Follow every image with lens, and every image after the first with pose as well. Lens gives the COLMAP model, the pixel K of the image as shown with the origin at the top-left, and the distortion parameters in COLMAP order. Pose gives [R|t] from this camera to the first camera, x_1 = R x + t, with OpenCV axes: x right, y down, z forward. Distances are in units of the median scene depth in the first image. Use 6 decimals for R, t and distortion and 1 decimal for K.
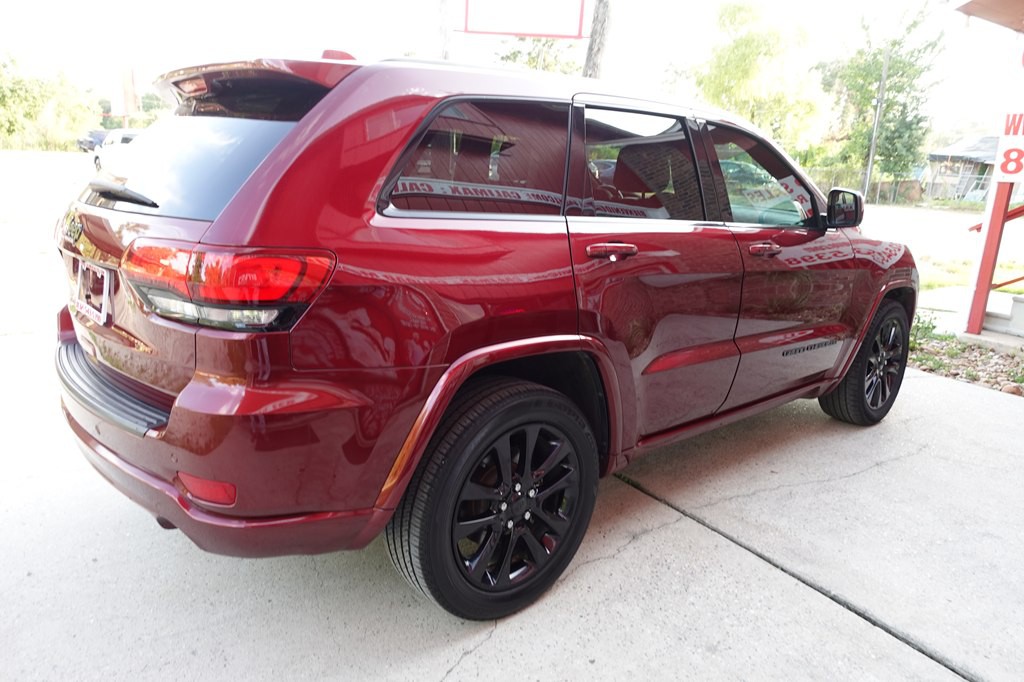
lens RADIAL K [[705.4, 0, 514.5], [0, 705.4, 338.1], [0, 0, 1]] dist [0.001790, -0.002251]
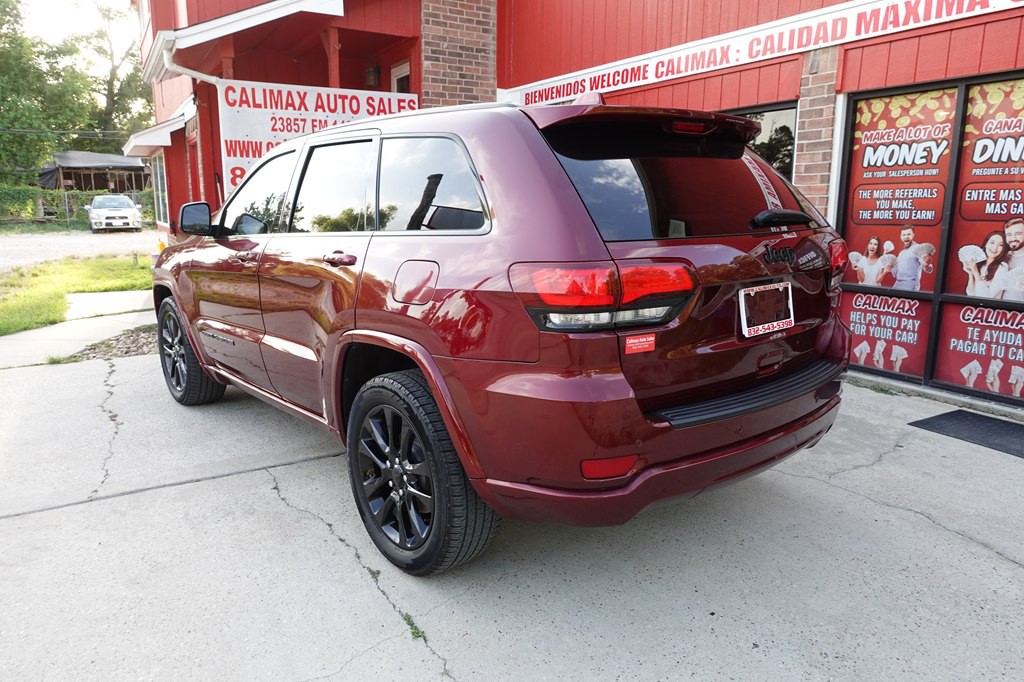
lens RADIAL K [[705.4, 0, 513.6], [0, 705.4, 341.1], [0, 0, 1]] dist [0.001790, -0.002251]
pose [[0.039578, -0.234346, 0.971347, -1.218220], [0.240463, 0.945774, 0.218379, -0.256085], [-0.969851, 0.224930, 0.093783, 0.919893]]
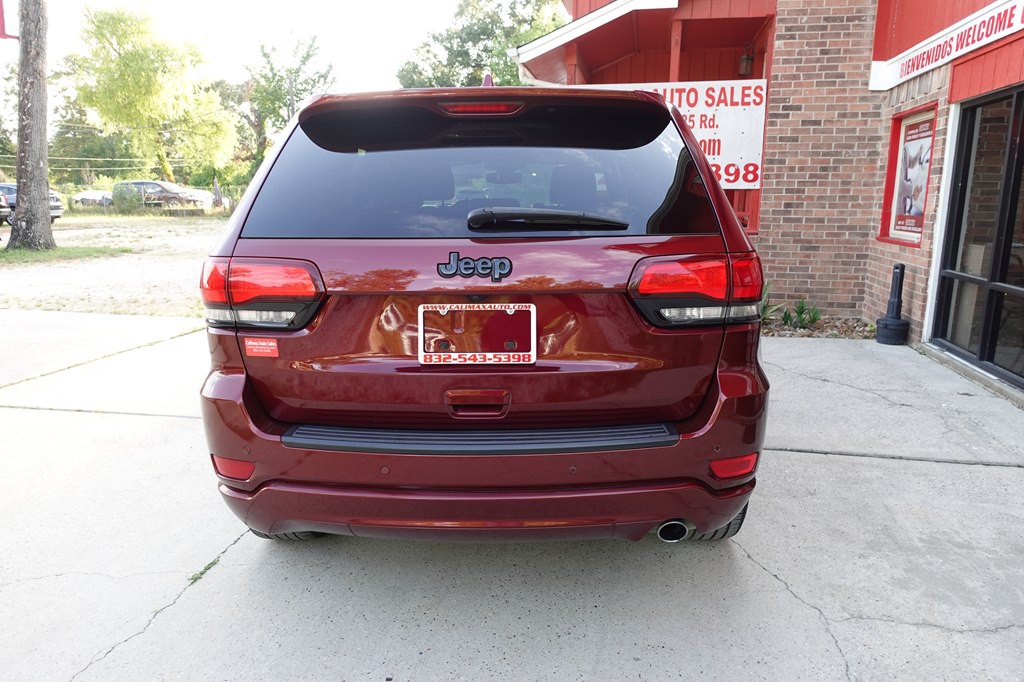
lens RADIAL K [[705.4, 0, 512.3], [0, 705.4, 338.9], [0, 0, 1]] dist [0.001790, -0.002251]
pose [[0.687979, -0.181538, 0.702658, -0.843411], [0.198545, 0.978352, 0.058369, -0.074072], [-0.698043, 0.099352, 0.709129, 0.243035]]
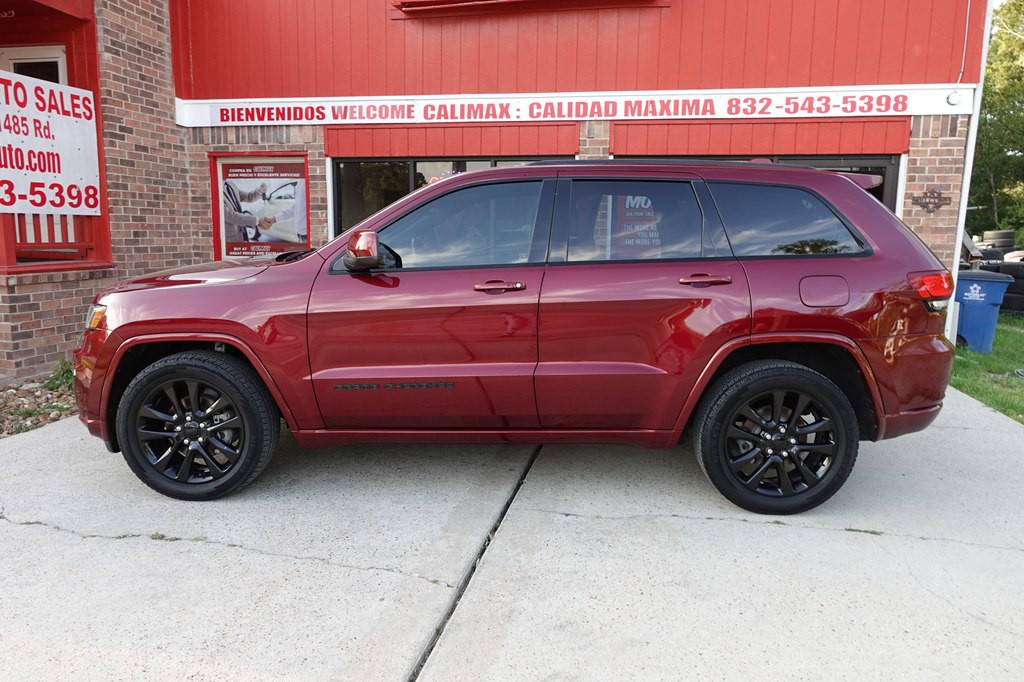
lens RADIAL K [[705.4, 0, 513.6], [0, 705.4, 342.2], [0, 0, 1]] dist [0.001790, -0.002251]
pose [[-0.717635, -0.157193, 0.678447, -0.850446], [0.125427, 0.929090, 0.347938, -0.546306], [-0.685031, 0.334788, -0.647031, 2.168469]]
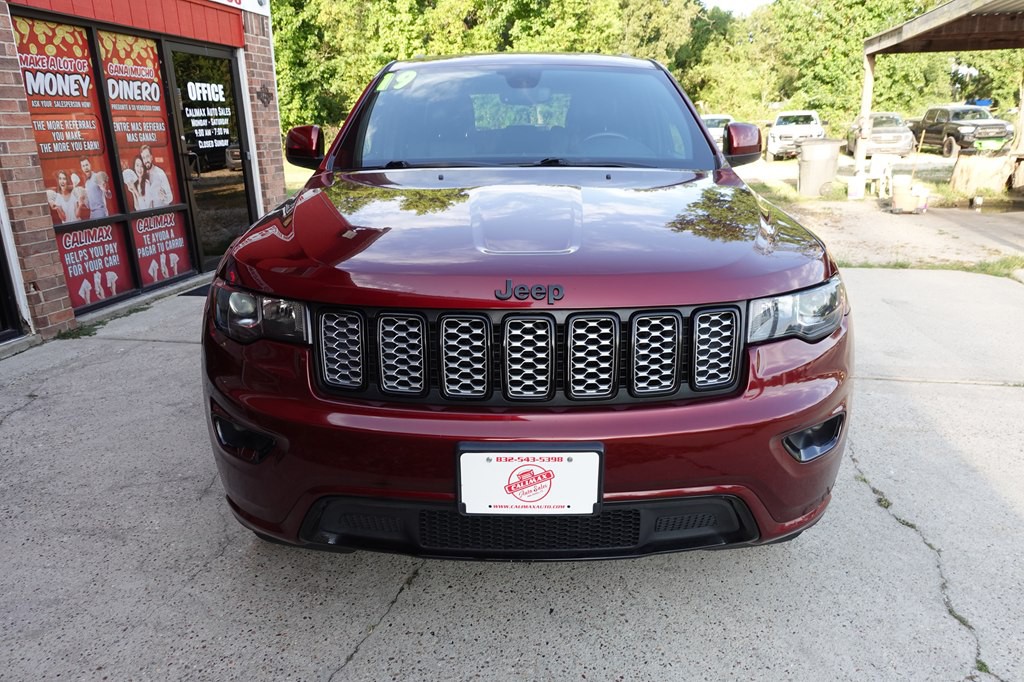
lens RADIAL K [[705.4, 0, 513.9], [0, 705.4, 343.7], [0, 0, 1]] dist [0.001790, -0.002251]
pose [[-0.676142, 0.190348, -0.711758, 1.110774], [-0.186703, 0.890252, 0.415444, -0.433892], [0.712722, 0.413787, -0.566398, 2.035439]]
